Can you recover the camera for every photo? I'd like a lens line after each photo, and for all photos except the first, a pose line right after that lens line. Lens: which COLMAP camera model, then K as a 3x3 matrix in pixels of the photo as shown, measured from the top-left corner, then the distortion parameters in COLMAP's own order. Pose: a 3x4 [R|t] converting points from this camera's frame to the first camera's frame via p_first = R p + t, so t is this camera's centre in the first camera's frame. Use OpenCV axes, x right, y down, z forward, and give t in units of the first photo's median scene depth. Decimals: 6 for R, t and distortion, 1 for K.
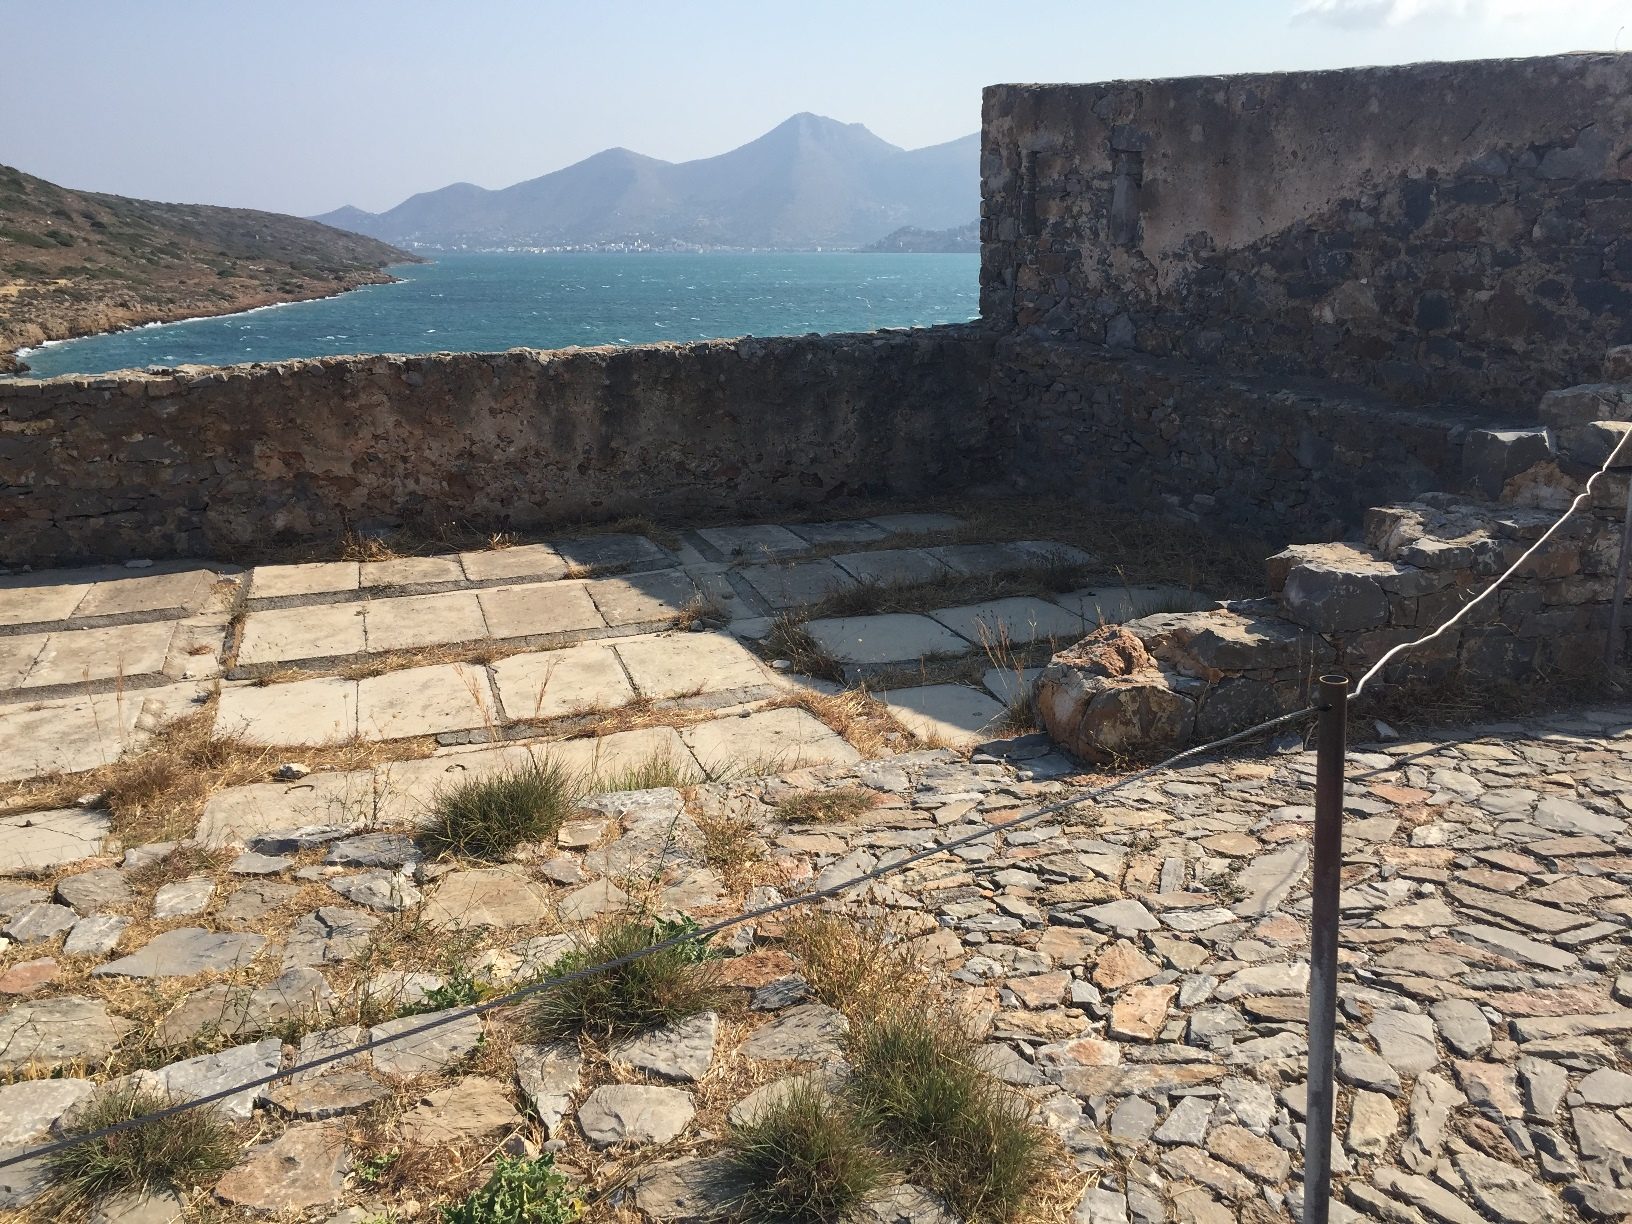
lens RADIAL K [[1309.6, 0, 811.0], [0, 1309.6, 614.3], [0, 0, 1]] dist [0.008523, -0.051429]
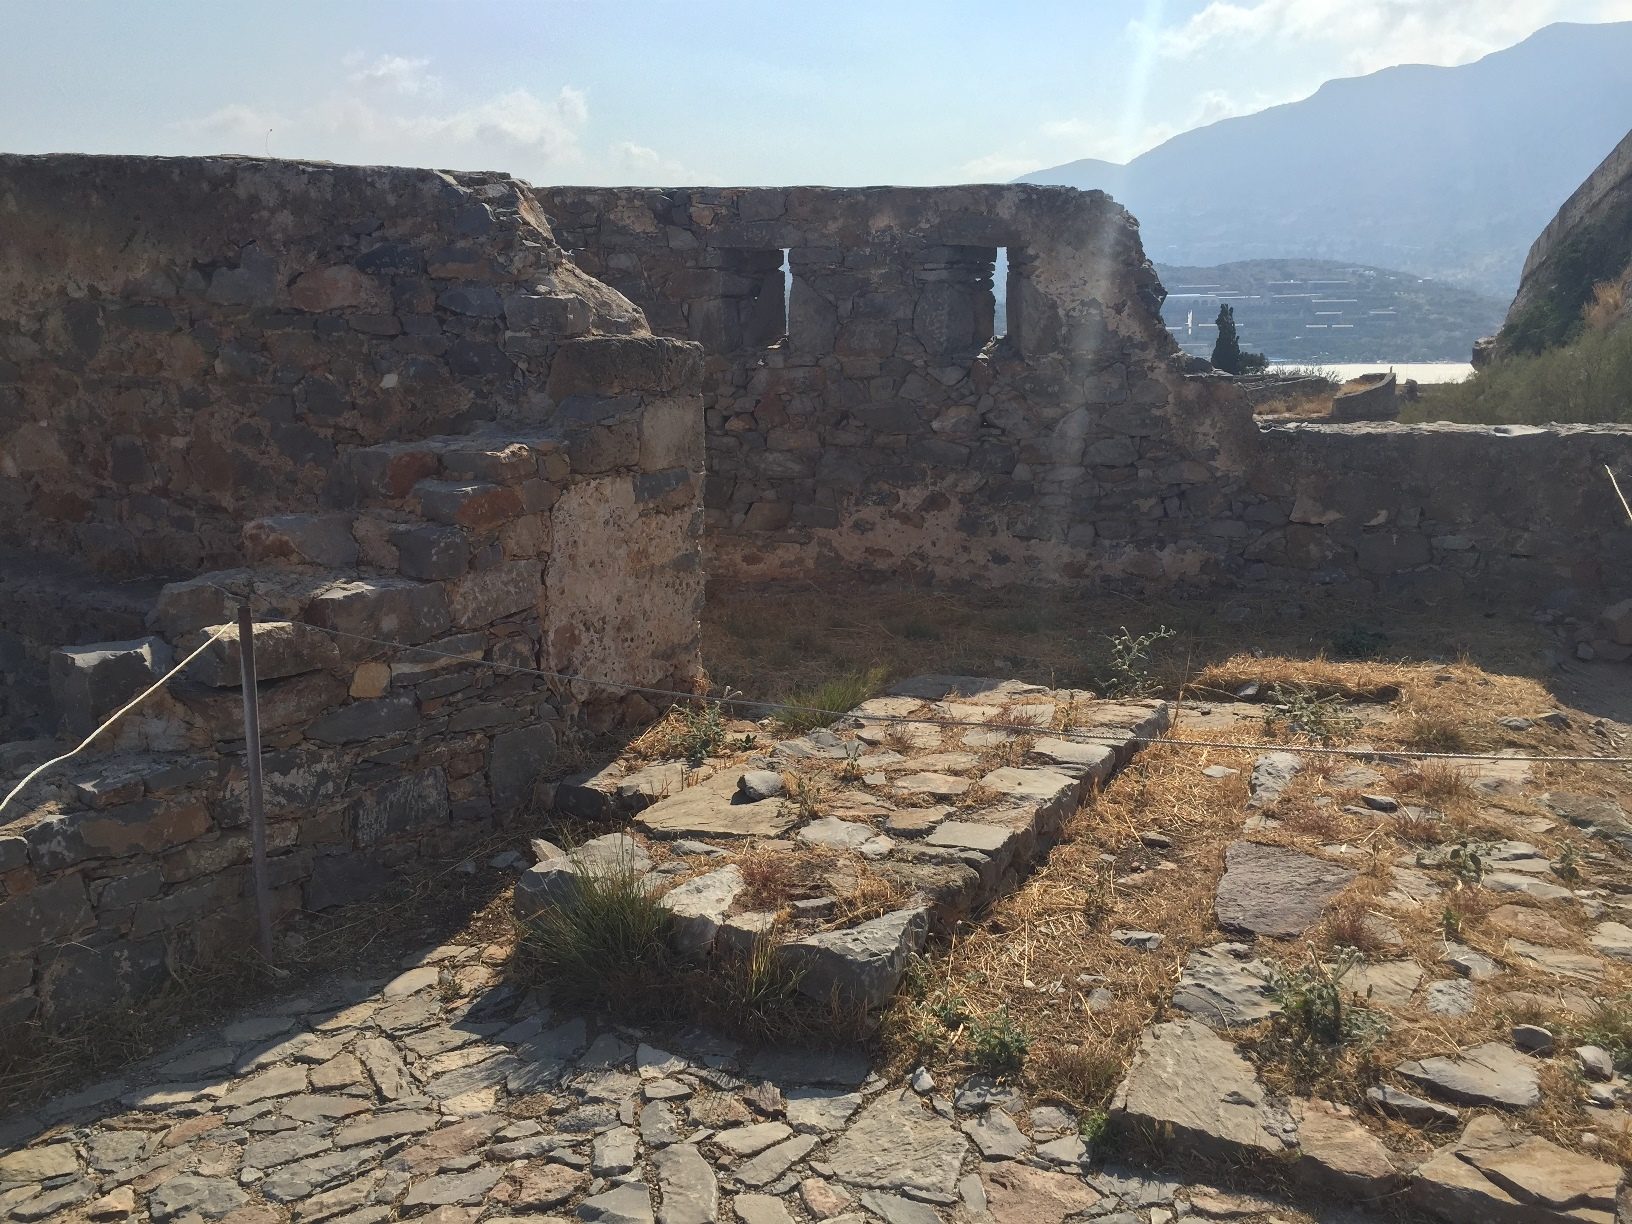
lens RADIAL K [[1309.6, 0, 811.0], [0, 1309.6, 614.3], [0, 0, 1]] dist [0.008523, -0.051429]
pose [[0.752246, -0.107627, 0.650033, 0.278000], [0.155219, 0.987749, -0.016082, -0.066187], [-0.640339, 0.112995, 0.759736, 0.146121]]
